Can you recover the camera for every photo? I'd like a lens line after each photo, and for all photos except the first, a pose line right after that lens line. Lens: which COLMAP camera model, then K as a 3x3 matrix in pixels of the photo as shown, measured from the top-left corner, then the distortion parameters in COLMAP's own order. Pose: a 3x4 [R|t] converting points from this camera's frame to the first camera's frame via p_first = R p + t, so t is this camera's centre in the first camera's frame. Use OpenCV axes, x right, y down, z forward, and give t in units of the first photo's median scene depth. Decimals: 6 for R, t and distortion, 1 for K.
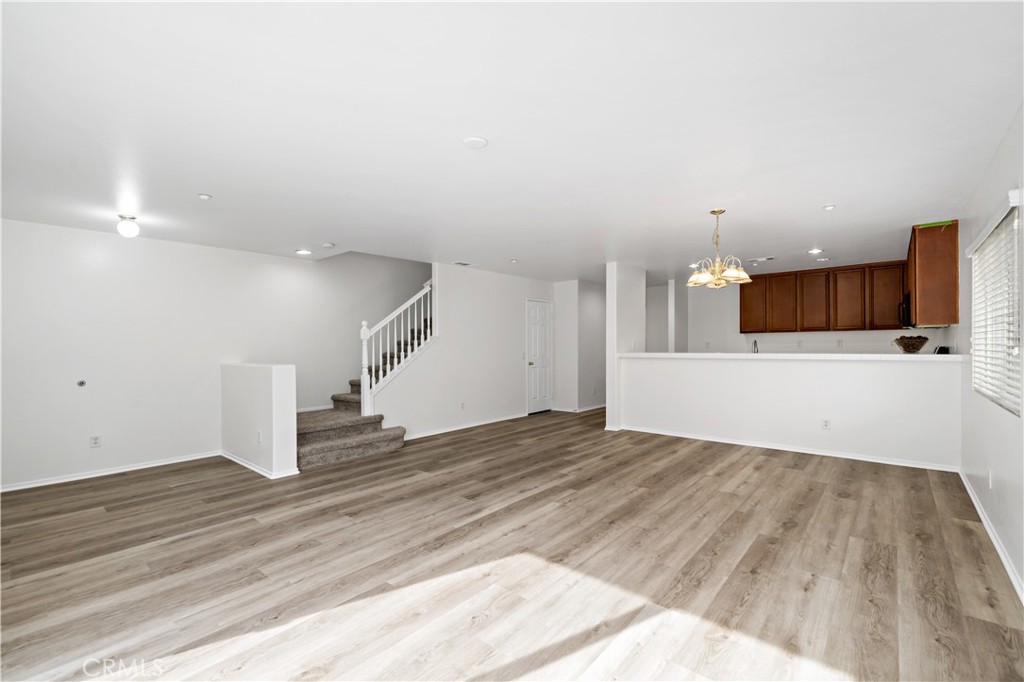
lens RADIAL K [[443.6, 0, 513.9], [0, 443.6, 344.8], [0, 0, 1]] dist [-0.003188, -0.000279]
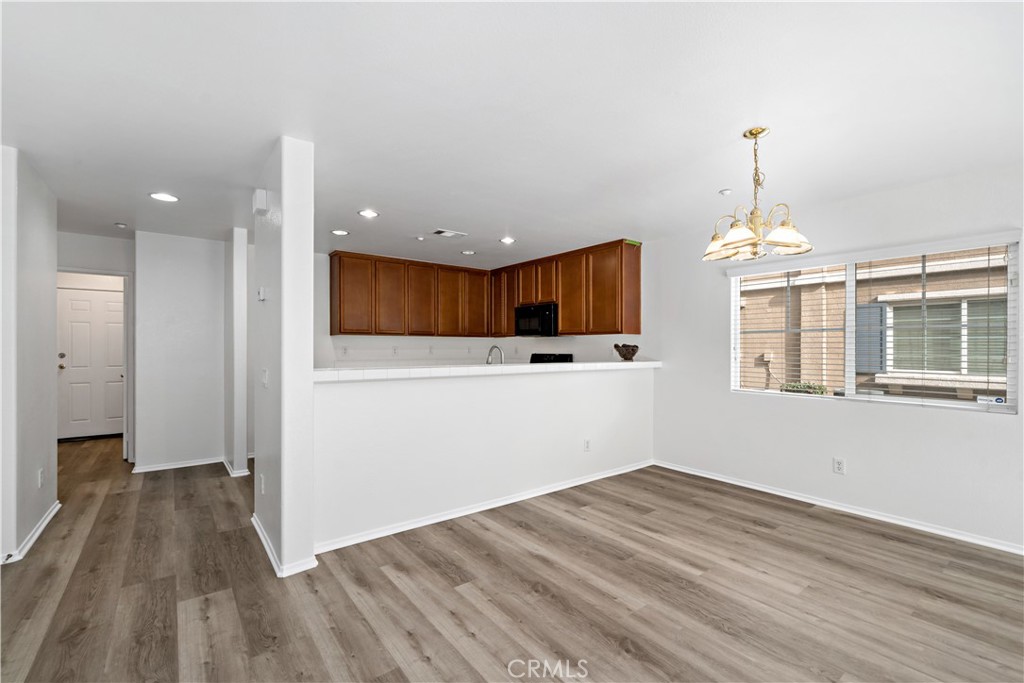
lens RADIAL K [[440.8, 0, 513.8], [0, 440.8, 347.5], [0, 0, 1]] dist [0.001119, -0.000105]
pose [[0.199170, 0.011562, 0.979897, -0.189793], [-0.005743, 0.999927, -0.010631, -0.000277], [-0.979948, -0.003510, 0.199222, 1.137815]]
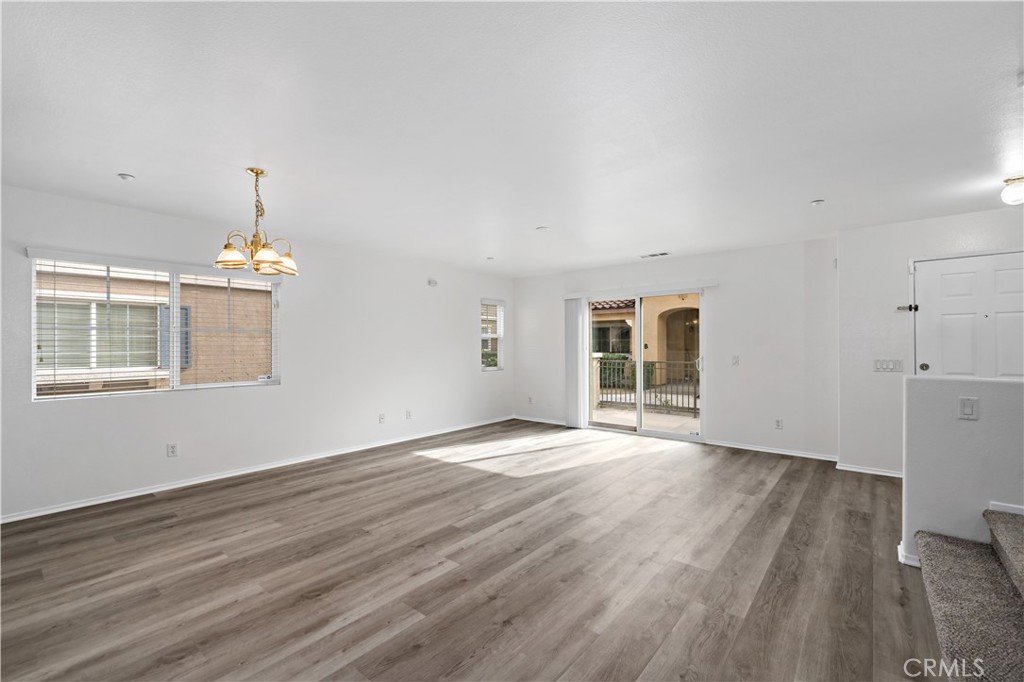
lens RADIAL K [[438.1, 0, 510.4], [0, 438.1, 340.6], [0, 0, 1]] dist [-0.002108, 0.000085]
pose [[-0.999850, 0.012861, -0.011577, 0.035852], [0.012979, 0.999864, -0.010128, -0.004032], [0.011445, -0.010277, -0.999882, 1.650238]]
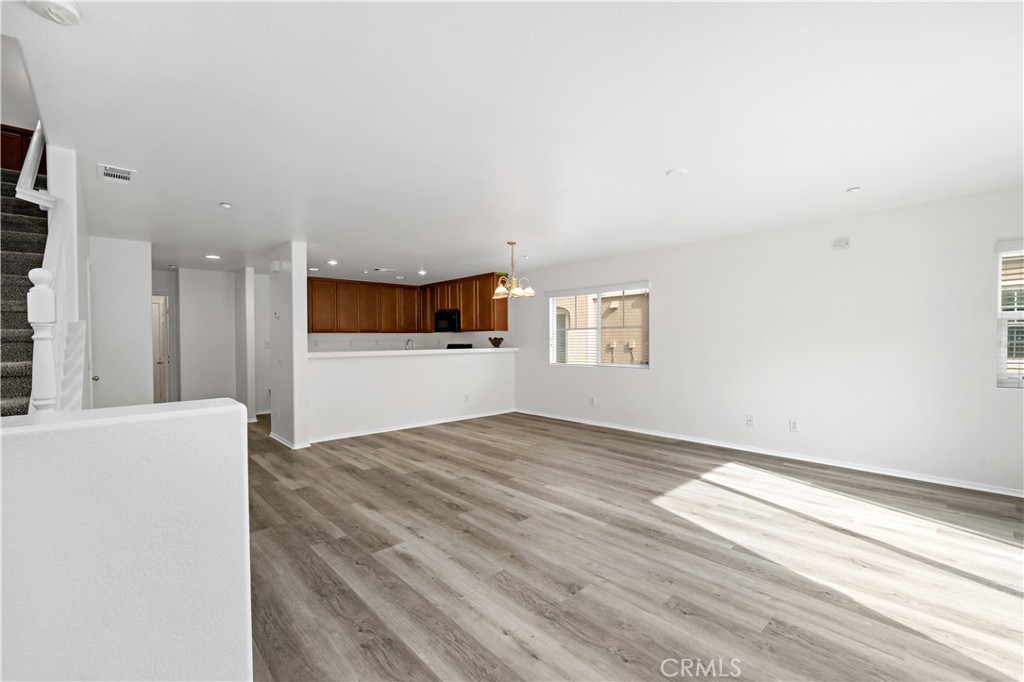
lens RADIAL K [[438.1, 0, 510.4], [0, 438.1, 340.6], [0, 0, 1]] dist [-0.002108, 0.000085]
pose [[0.124389, 0.007203, 0.992207, -0.824574], [0.006883, 0.999943, -0.008122, 0.006533], [-0.992210, 0.007839, 0.124332, 0.795402]]
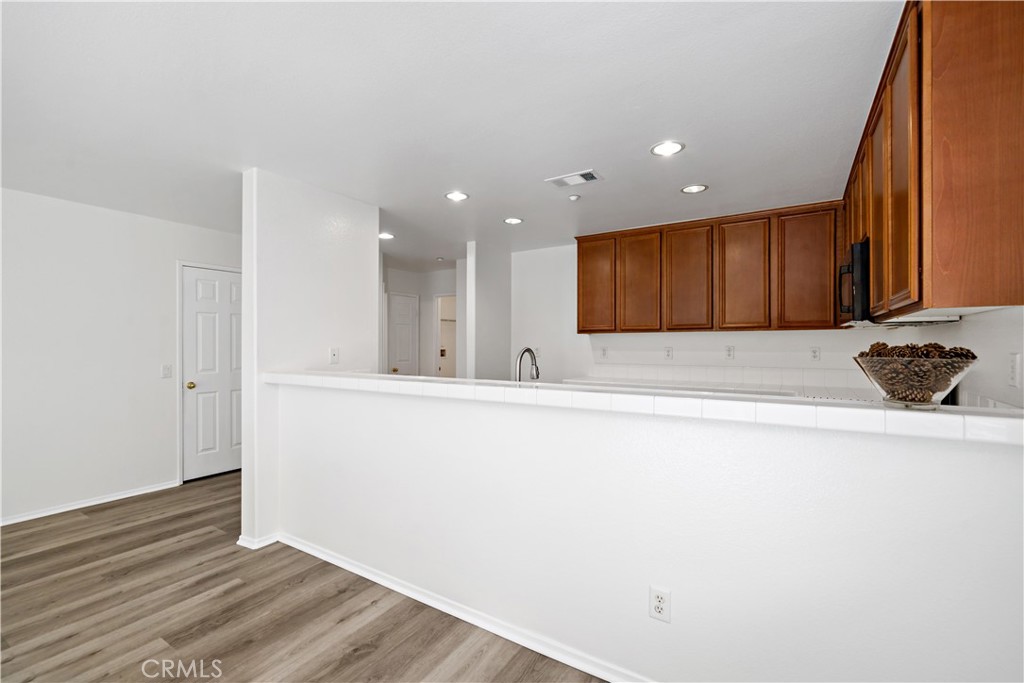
lens RADIAL K [[446.1, 0, 508.2], [0, 446.1, 341.9], [0, 0, 1]] dist [0.001853, 0.000671]
pose [[0.990558, 0.011145, 0.136640, 0.637903], [-0.010447, 0.999928, -0.005824, -0.018624], [-0.136695, 0.004341, 0.990604, 0.799391]]
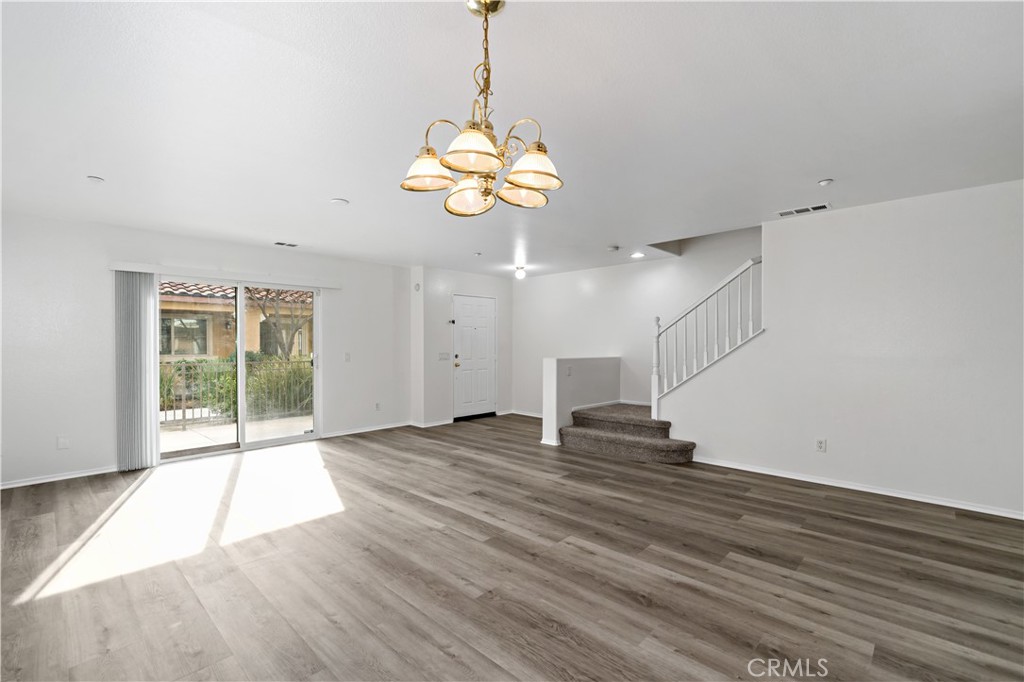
lens RADIAL K [[449.3, 0, 511.8], [0, 449.3, 345.7], [0, 0, 1]] dist [-0.002222, 0.000356]
pose [[-0.050748, 0.014399, -0.998608, 0.797210], [0.000698, 0.999896, 0.014382, -0.005576], [0.998711, 0.000033, -0.050753, 0.985489]]
